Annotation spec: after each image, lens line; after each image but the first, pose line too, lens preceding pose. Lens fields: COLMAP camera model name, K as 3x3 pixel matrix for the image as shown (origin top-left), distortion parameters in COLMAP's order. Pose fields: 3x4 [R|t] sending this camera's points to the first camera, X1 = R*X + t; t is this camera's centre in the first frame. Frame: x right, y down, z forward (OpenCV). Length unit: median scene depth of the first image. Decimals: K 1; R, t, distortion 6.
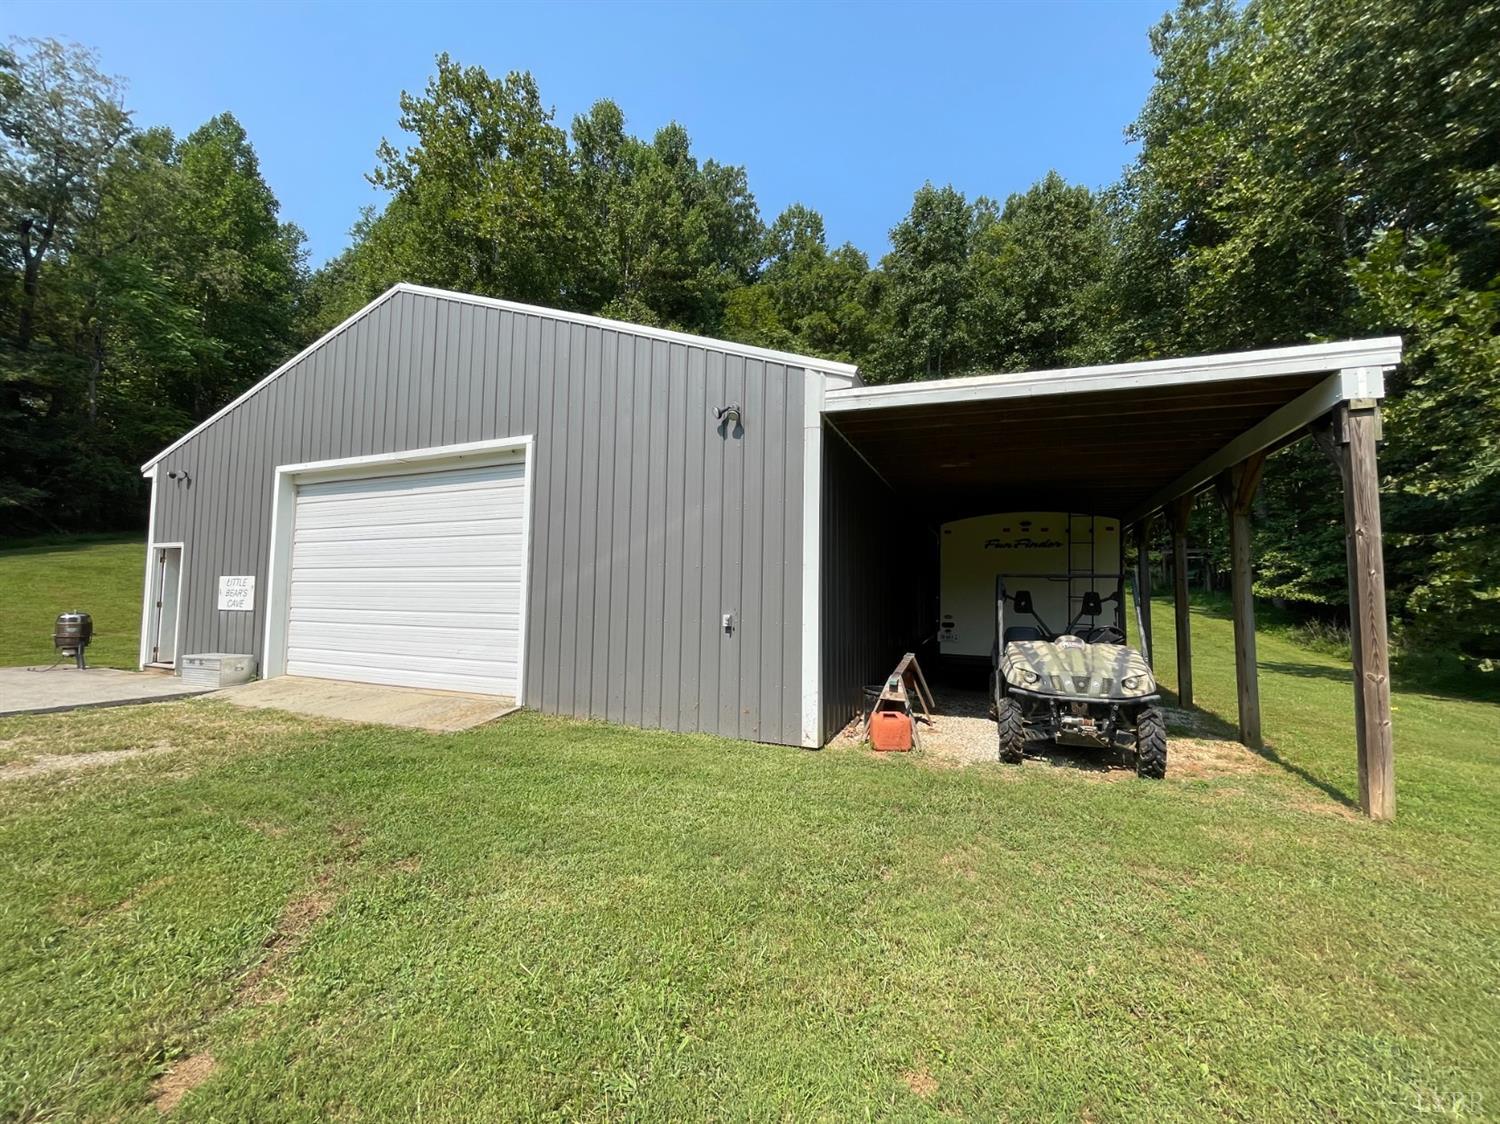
lens RADIAL K [[607.3, 0, 747.3], [0, 607.3, 565.6], [0, 0, 1]] dist [-0.001120, 0.001213]
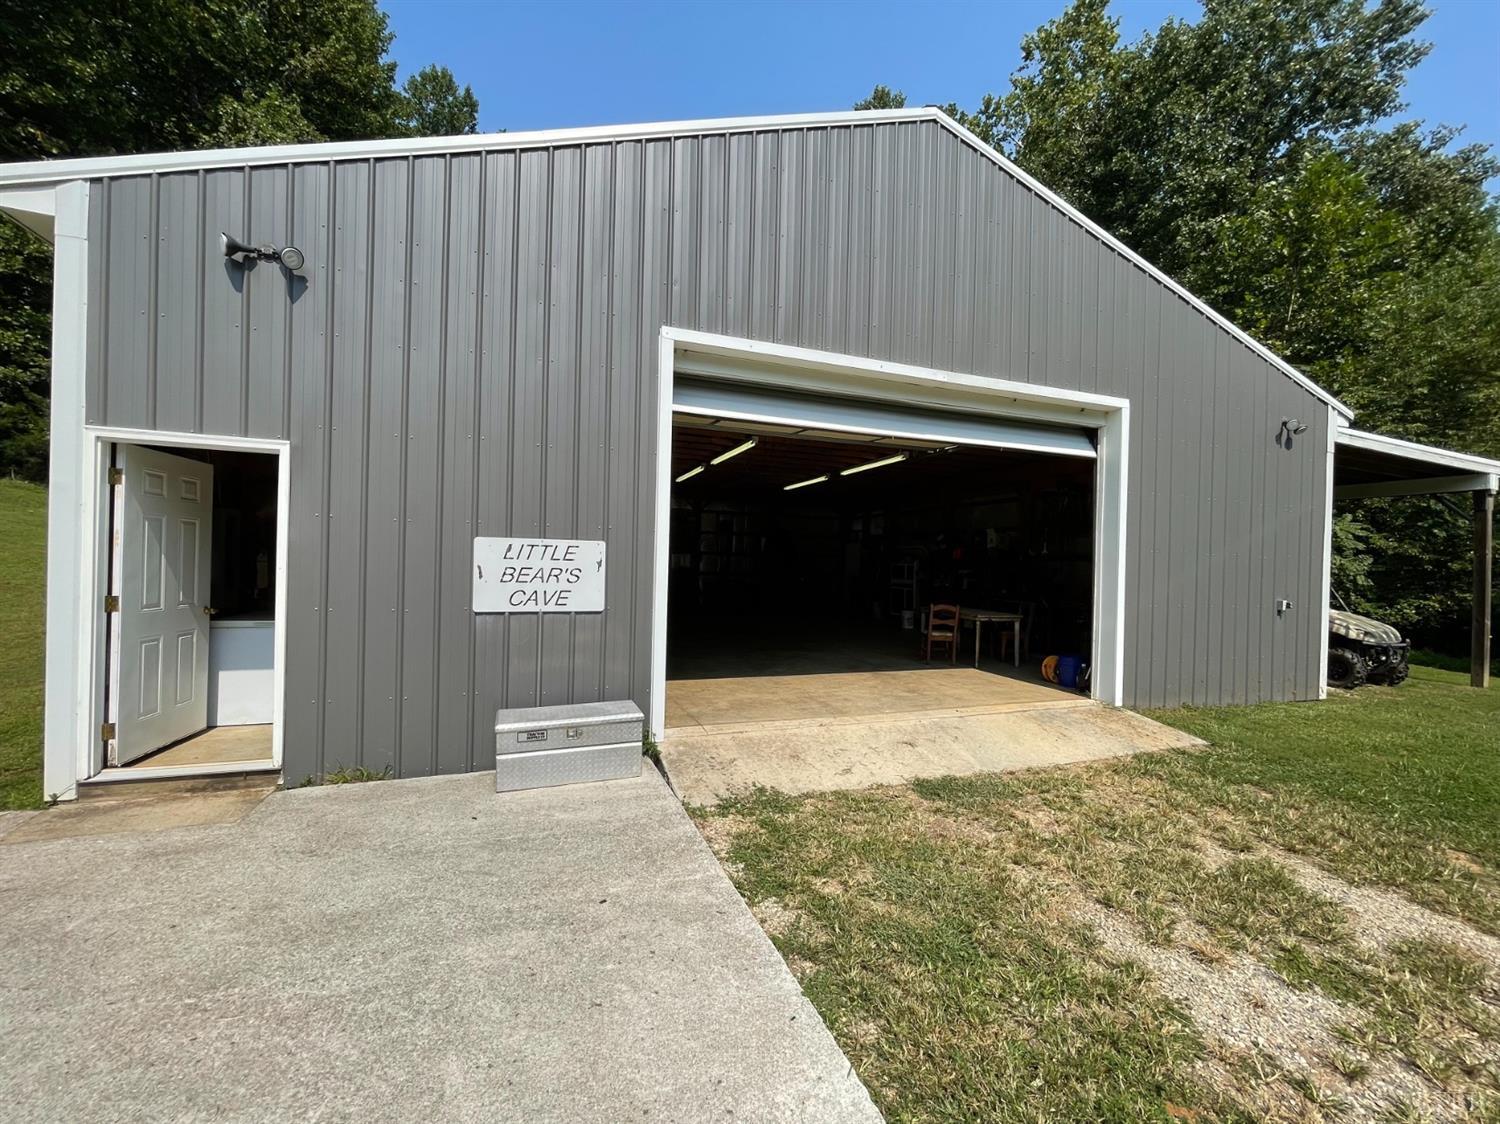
lens RADIAL K [[607.3, 0, 747.3], [0, 607.3, 565.6], [0, 0, 1]] dist [-0.001120, 0.001213]
pose [[0.729368, 0.000010, 0.684122, -0.305245], [-0.055155, 0.996746, 0.058787, 0.000490], [-0.681895, -0.080610, 0.726995, 0.162473]]
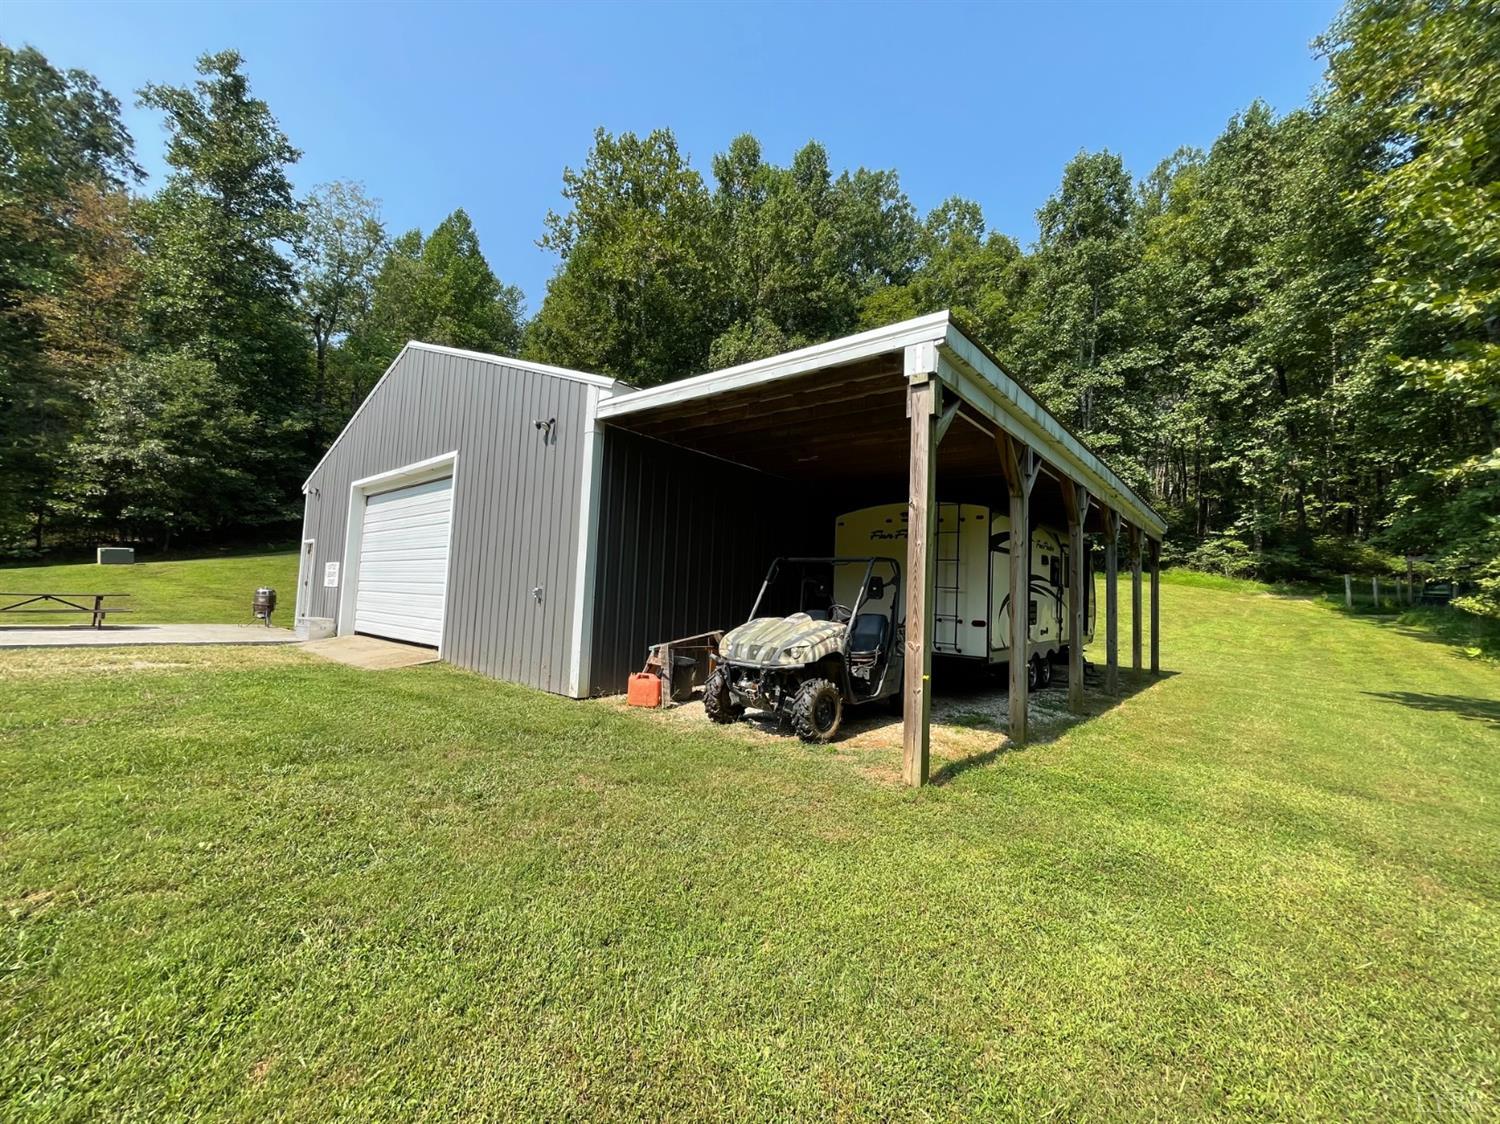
lens RADIAL K [[609.9, 0, 745.9], [0, 609.9, 569.4], [0, 0, 1]] dist [-0.023298, 0.020231]
pose [[0.950895, 0.010643, -0.309331, 0.143161], [-0.013381, 0.999888, -0.006731, 0.008848], [0.309224, 0.010539, 0.950931, -0.008153]]
